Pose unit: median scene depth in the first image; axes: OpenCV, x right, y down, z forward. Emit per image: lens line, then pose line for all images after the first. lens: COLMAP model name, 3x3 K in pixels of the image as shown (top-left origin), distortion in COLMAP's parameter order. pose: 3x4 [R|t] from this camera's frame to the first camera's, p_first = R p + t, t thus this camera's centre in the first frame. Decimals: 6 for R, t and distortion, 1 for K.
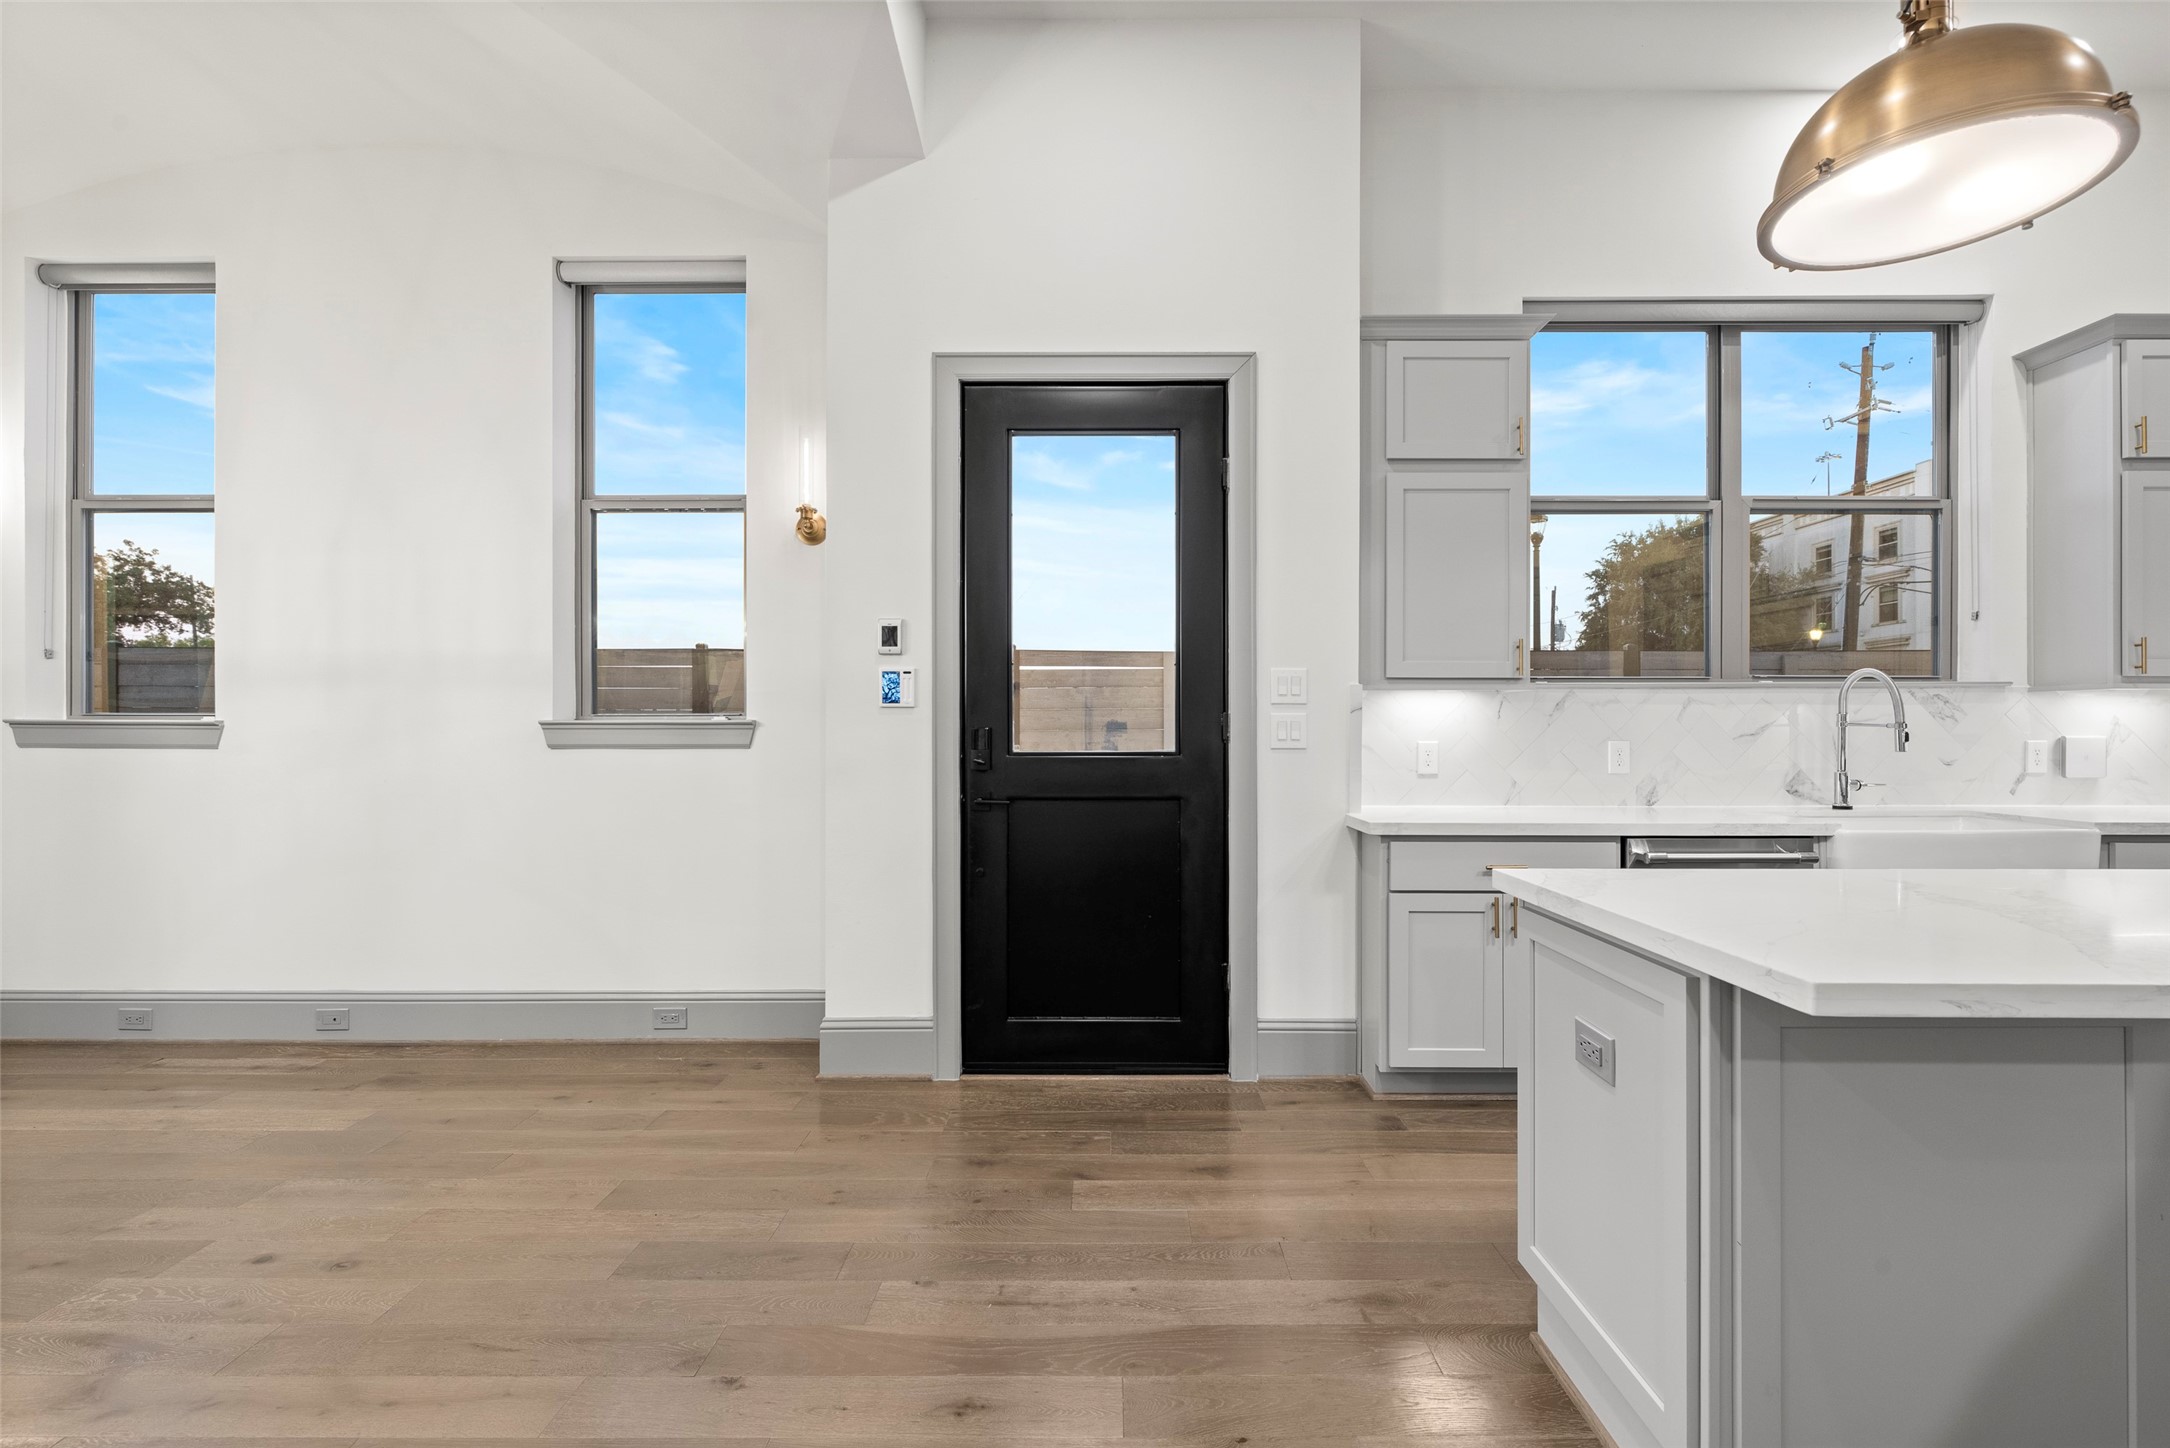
lens RADIAL K [[937.9, 0, 1103.2], [0, 937.9, 729.8], [0, 0, 1]] dist [-0.000687, -0.000856]
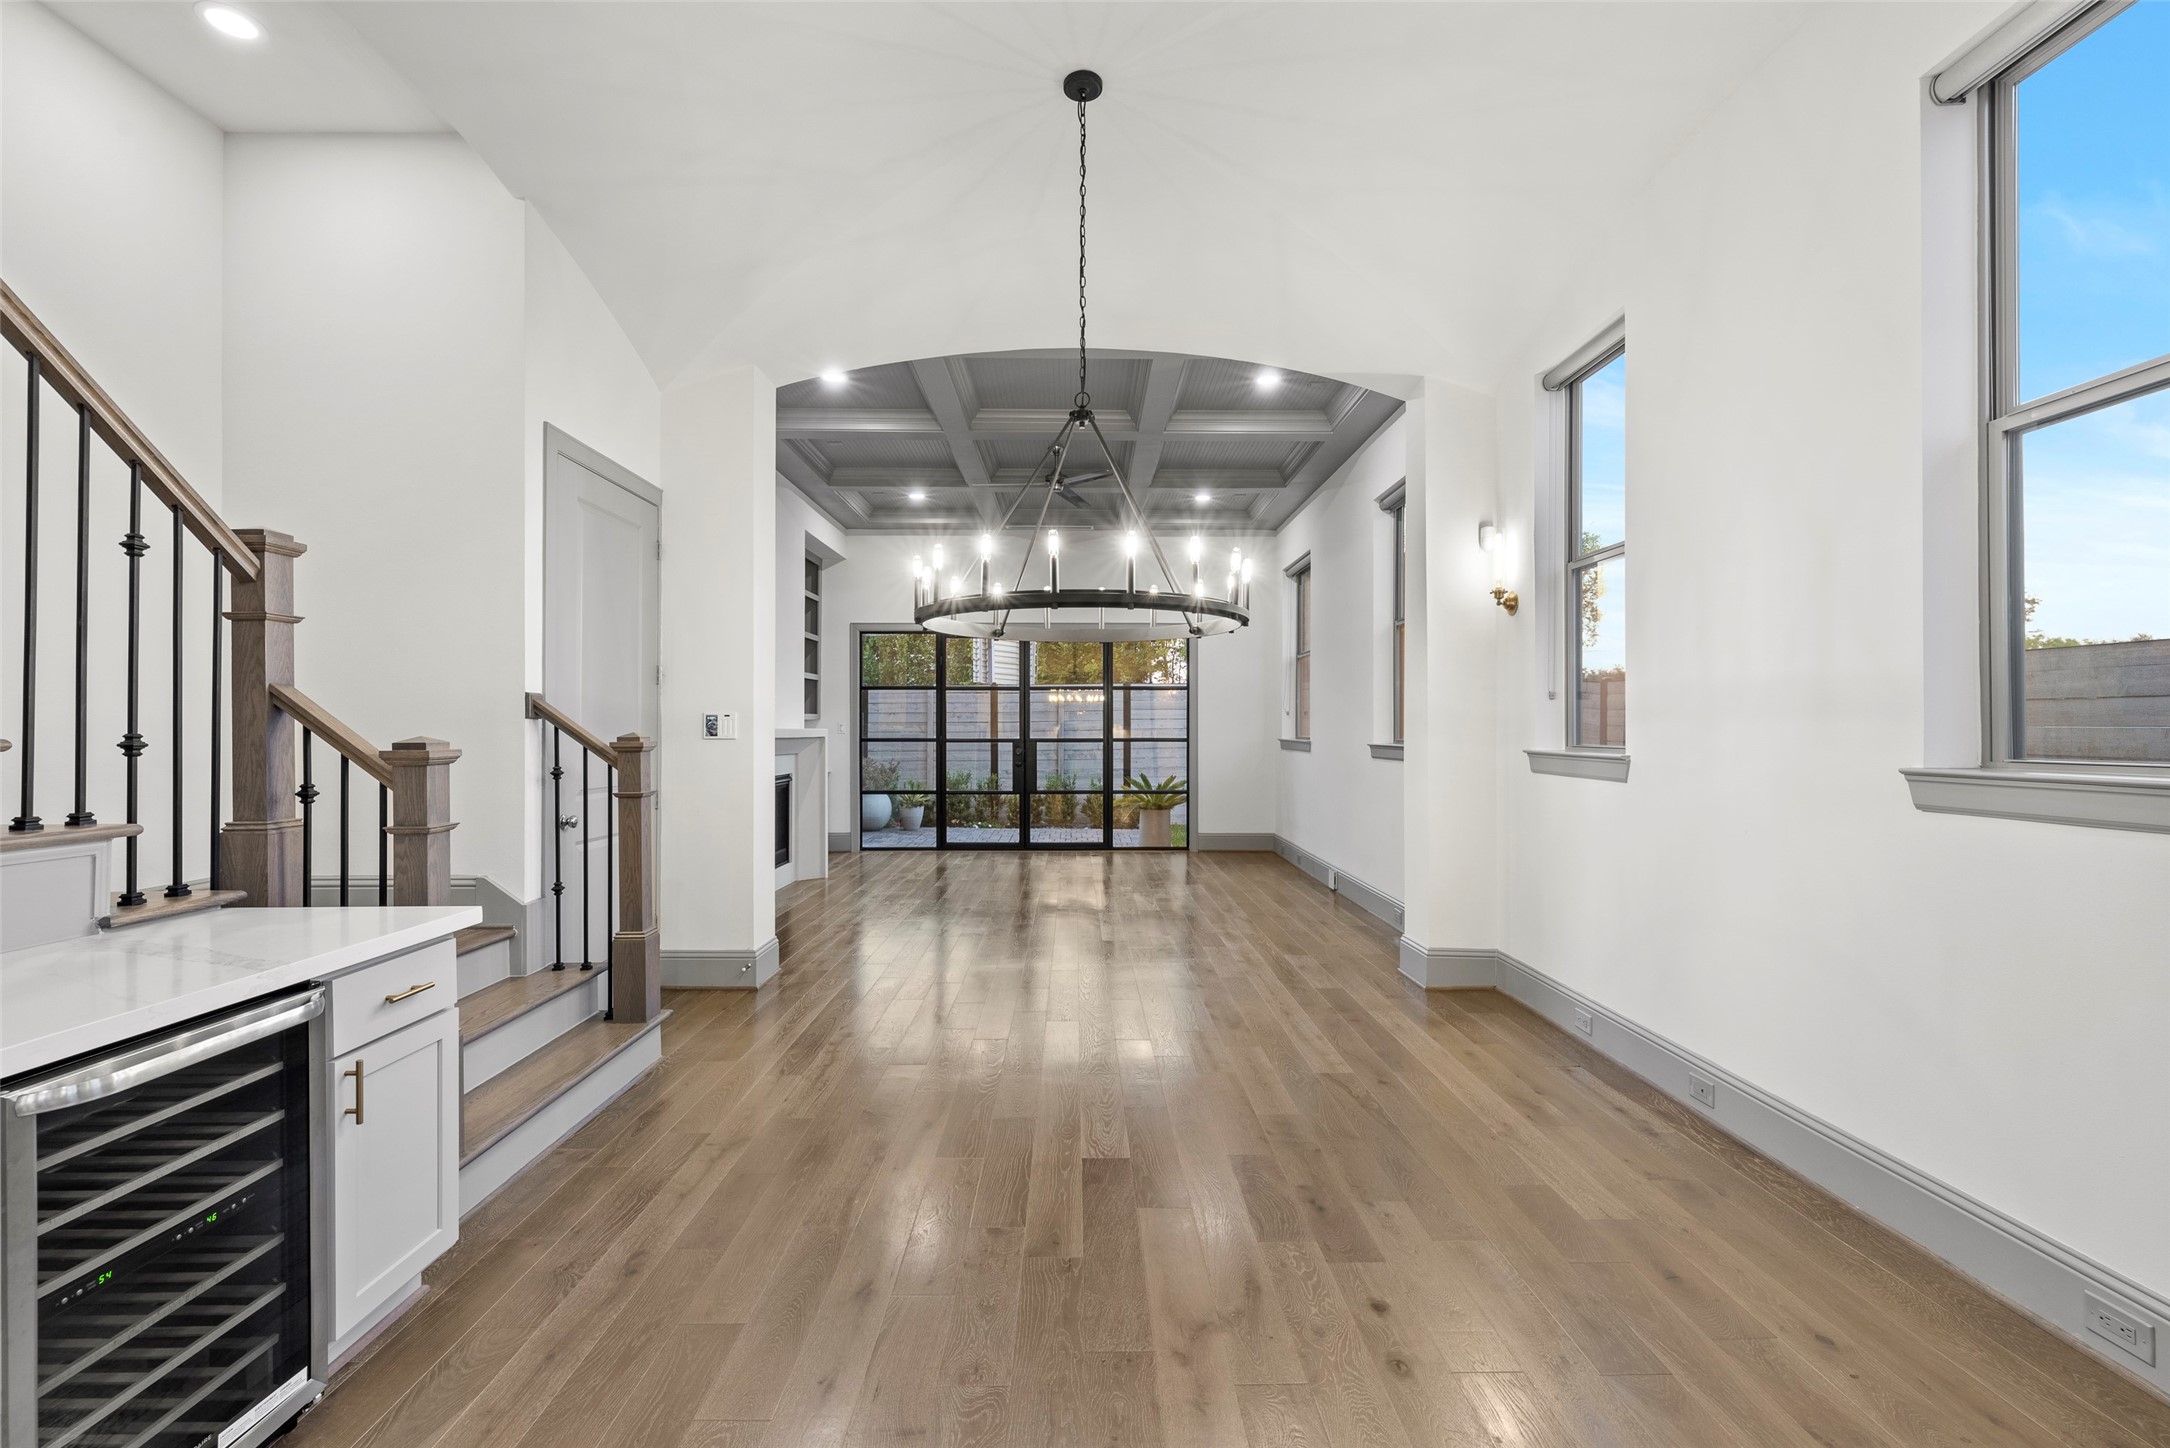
lens RADIAL K [[937.9, 0, 1089.0], [0, 937.9, 730.4], [0, 0, 1]] dist [-0.000687, -0.000856]
pose [[0.017306, 0.000175, -0.999850, 0.075812], [-0.001457, 0.999999, 0.000150, -0.040093], [0.999849, 0.001454, 0.017306, 0.432302]]
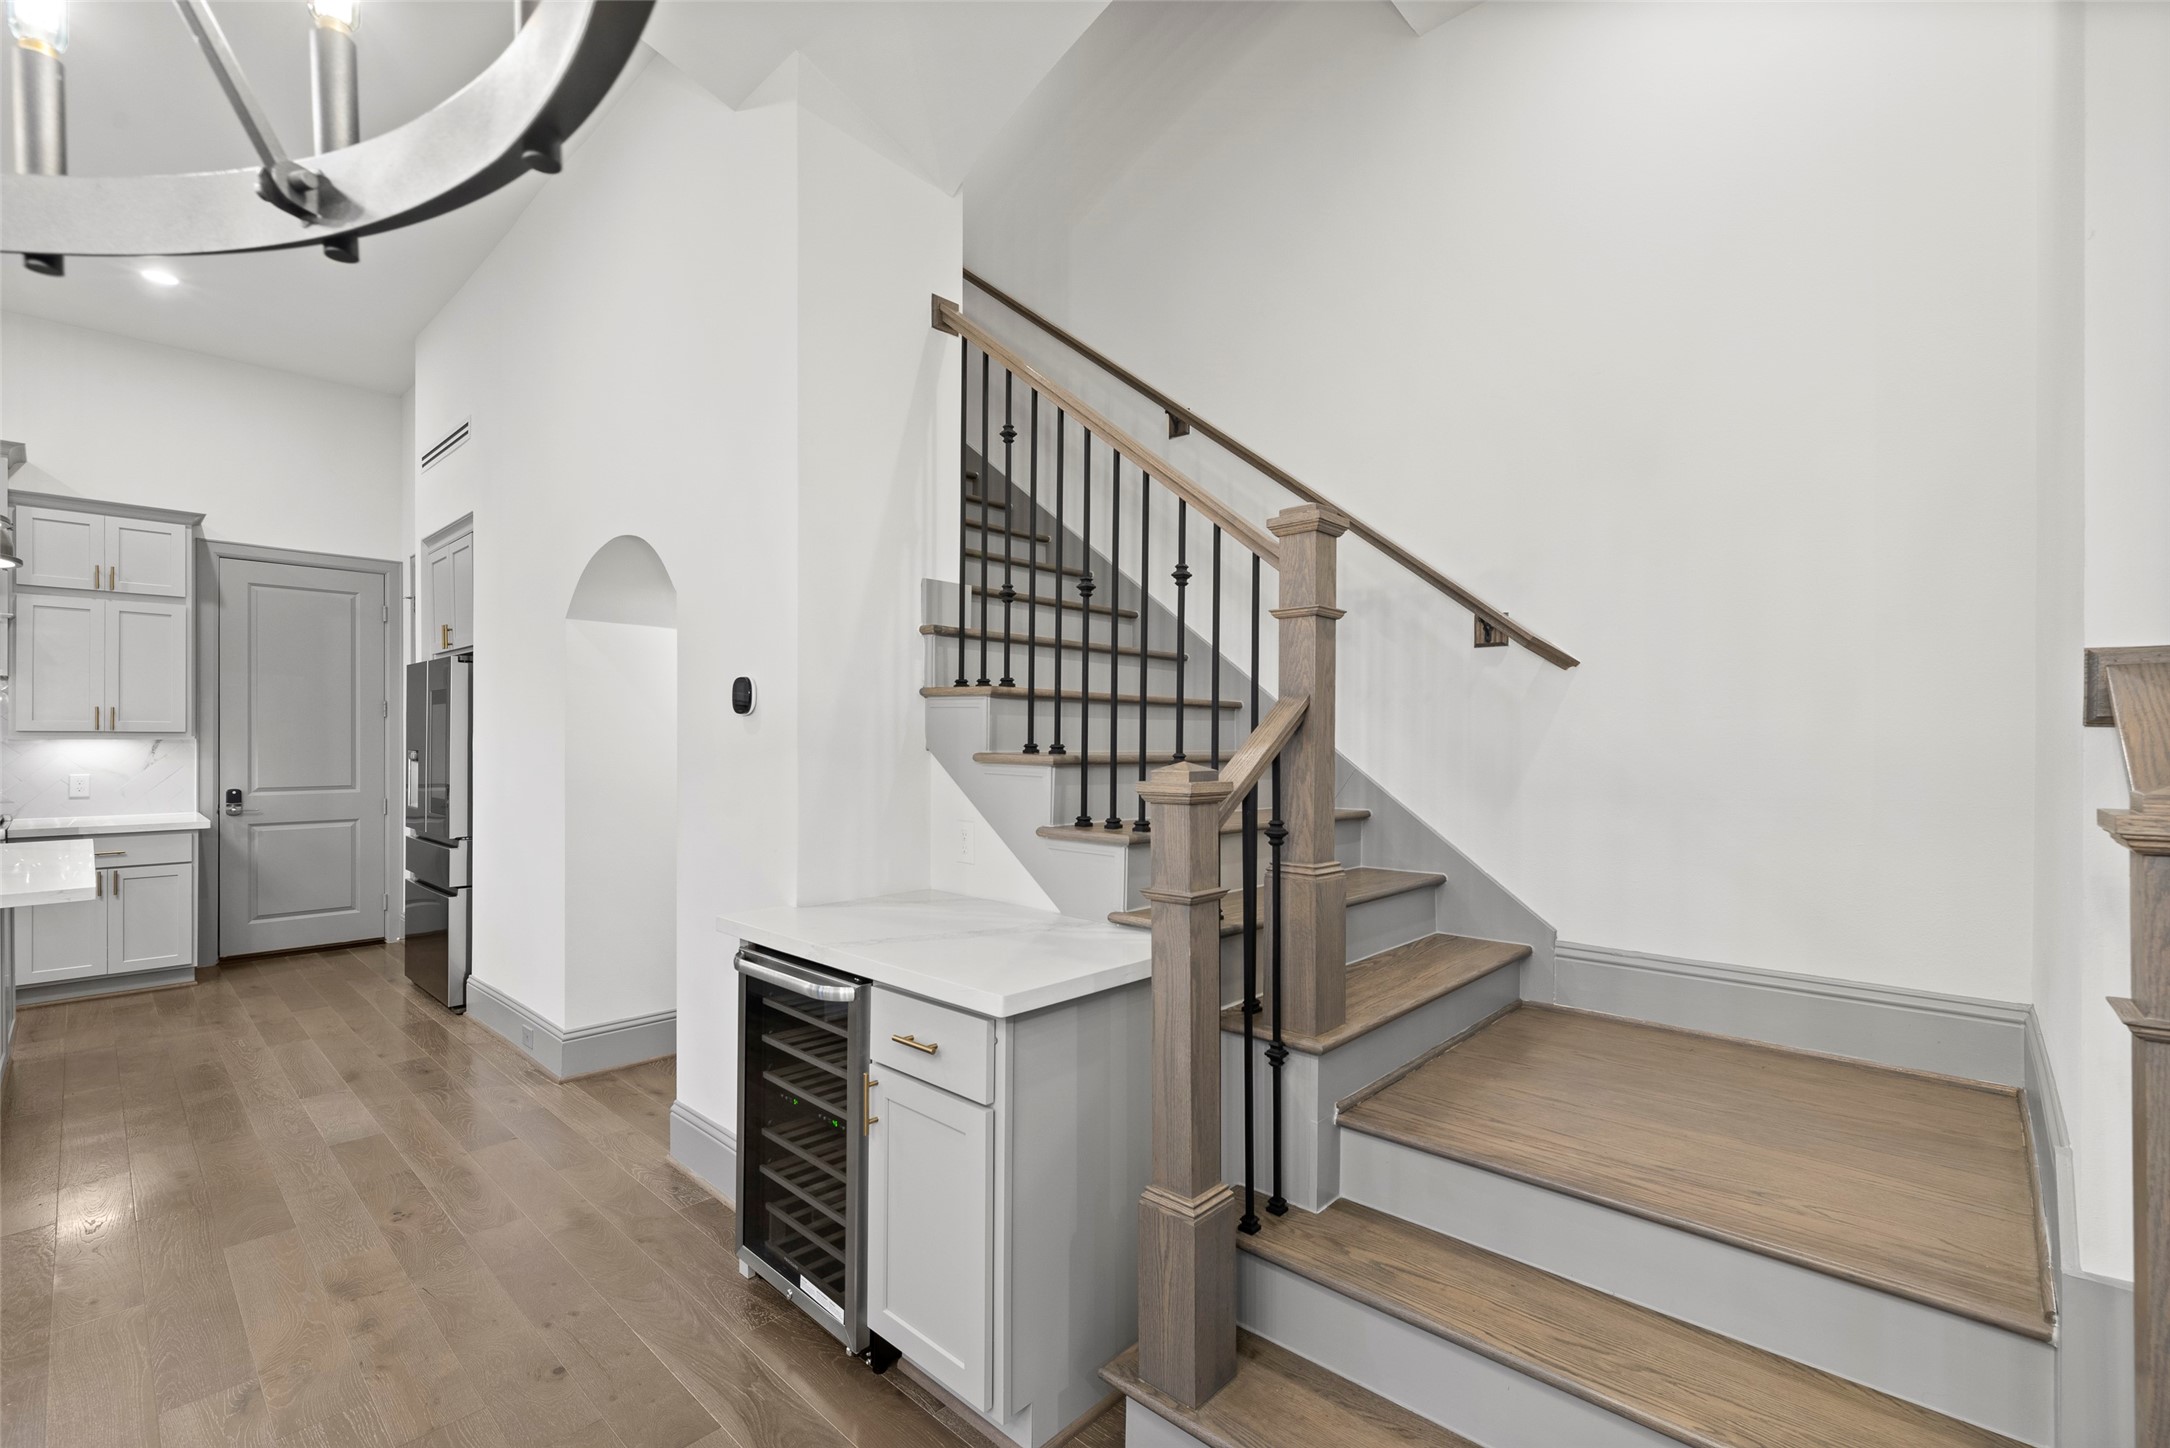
lens RADIAL K [[937.9, 0, 1095.0], [0, 937.9, 739.8], [0, 0, 1]] dist [-0.000687, -0.000856]
pose [[-0.735507, -0.001364, 0.677516, -0.997808], [-0.001566, 0.999999, 0.000314, -0.047416], [-0.677515, -0.000830, -0.735508, 0.332808]]
